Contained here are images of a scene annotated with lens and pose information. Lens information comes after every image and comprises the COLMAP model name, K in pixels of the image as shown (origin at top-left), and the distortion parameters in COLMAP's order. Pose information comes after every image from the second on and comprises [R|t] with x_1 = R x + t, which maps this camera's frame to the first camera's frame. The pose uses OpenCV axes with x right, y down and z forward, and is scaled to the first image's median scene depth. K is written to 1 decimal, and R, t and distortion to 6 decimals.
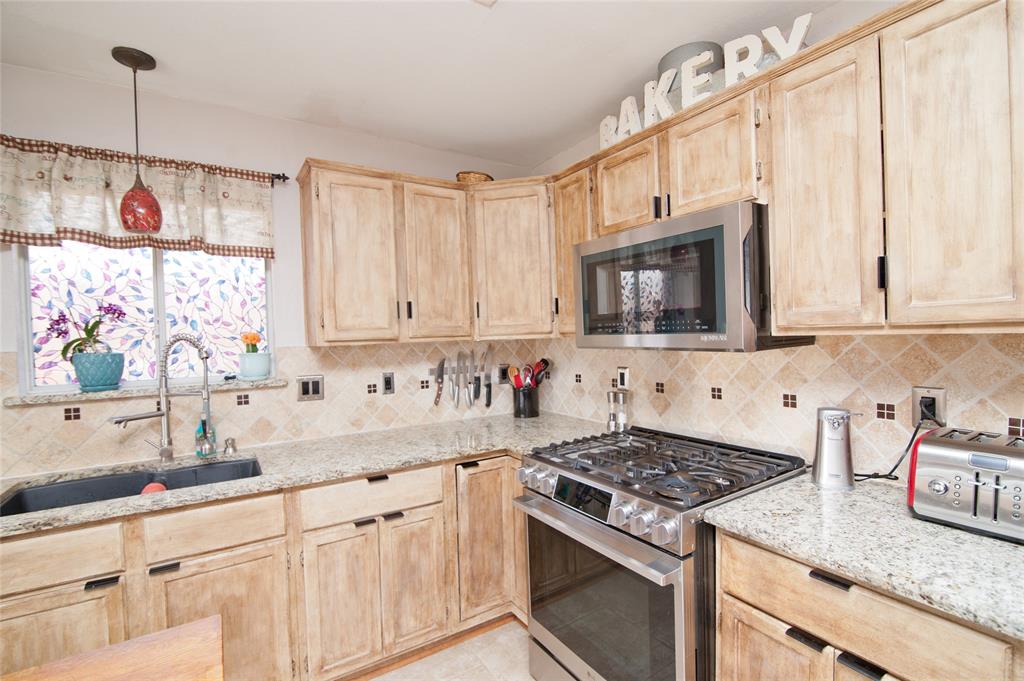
lens RADIAL K [[468.9, 0, 515.7], [0, 468.9, 344.2], [0, 0, 1]] dist [-0.021275, 0.002090]
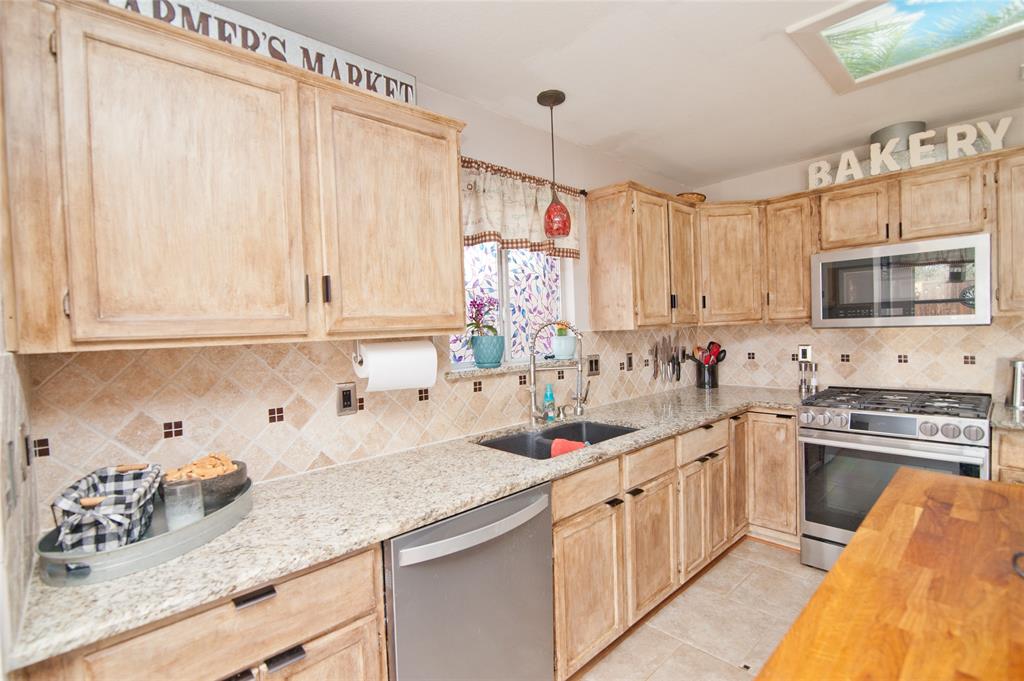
lens RADIAL K [[468.9, 0, 514.7], [0, 468.9, 344.5], [0, 0, 1]] dist [-0.021275, 0.002090]
pose [[0.983923, -0.015540, 0.177916, -1.121941], [0.014757, 0.999875, 0.005727, 0.038330], [-0.177983, -0.003009, 0.984029, -0.223325]]
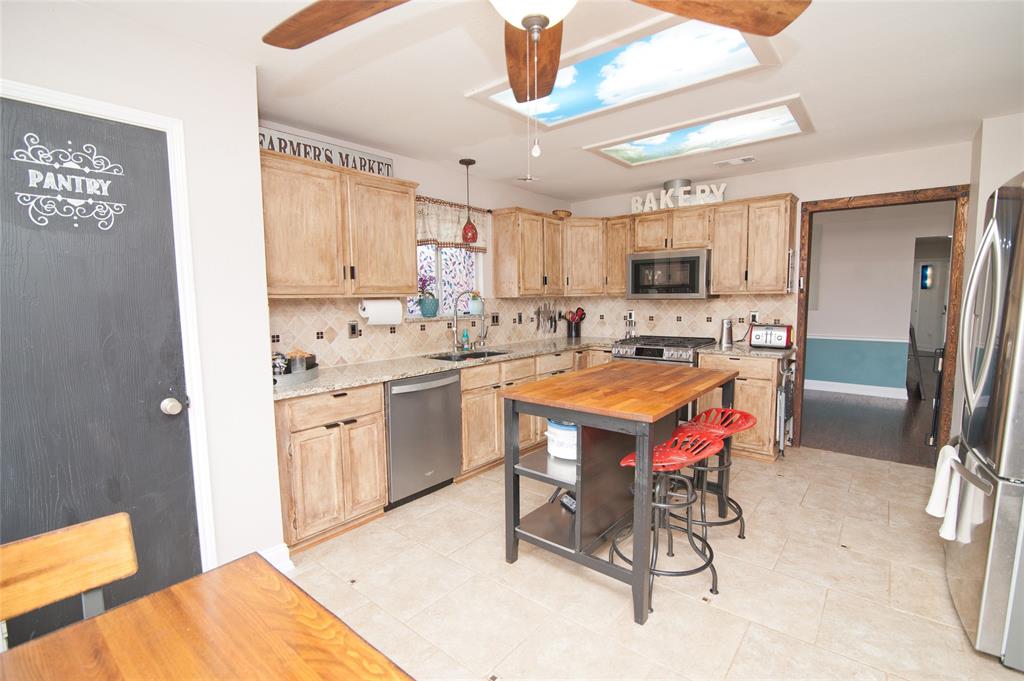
lens RADIAL K [[468.9, 0, 515.3], [0, 468.9, 343.9], [0, 0, 1]] dist [-0.021275, 0.002090]
pose [[0.950901, -0.016144, 0.309073, -1.264011], [-0.005377, 0.997626, 0.068652, 0.080539], [-0.309447, -0.066943, 0.948557, -1.178313]]
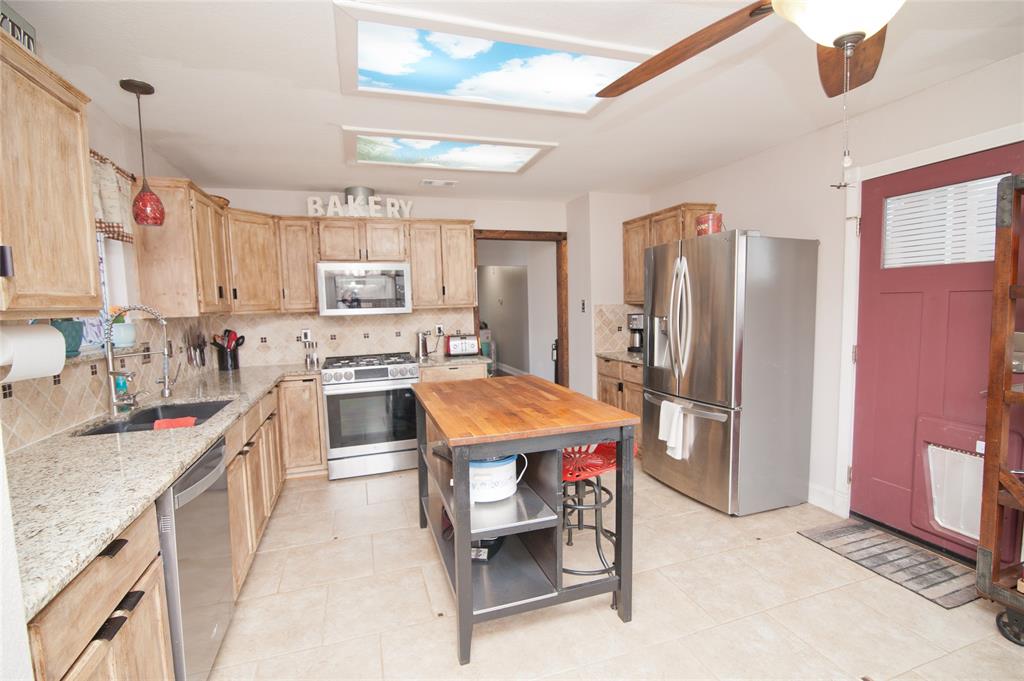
lens RADIAL K [[468.9, 0, 513.5], [0, 468.9, 344.0], [0, 0, 1]] dist [-0.021275, 0.002090]
pose [[0.243020, -0.060922, 0.968106, -1.788242], [0.044622, 0.997671, 0.051582, 0.066564], [-0.968994, 0.030663, 0.245172, -0.288812]]
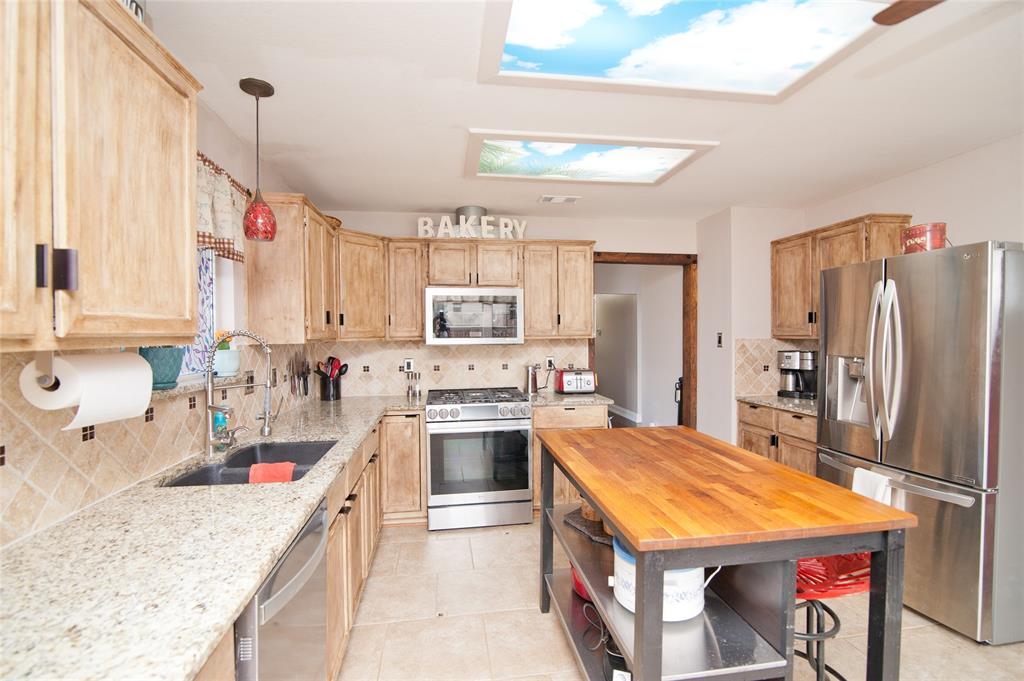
lens RADIAL K [[468.9, 0, 512.6], [0, 468.9, 343.7], [0, 0, 1]] dist [-0.021275, 0.002090]
pose [[0.407461, 0.007348, 0.913193, -1.559090], [0.019392, 0.999673, -0.016696, 0.042674], [-0.913017, 0.024512, 0.407185, -0.028639]]
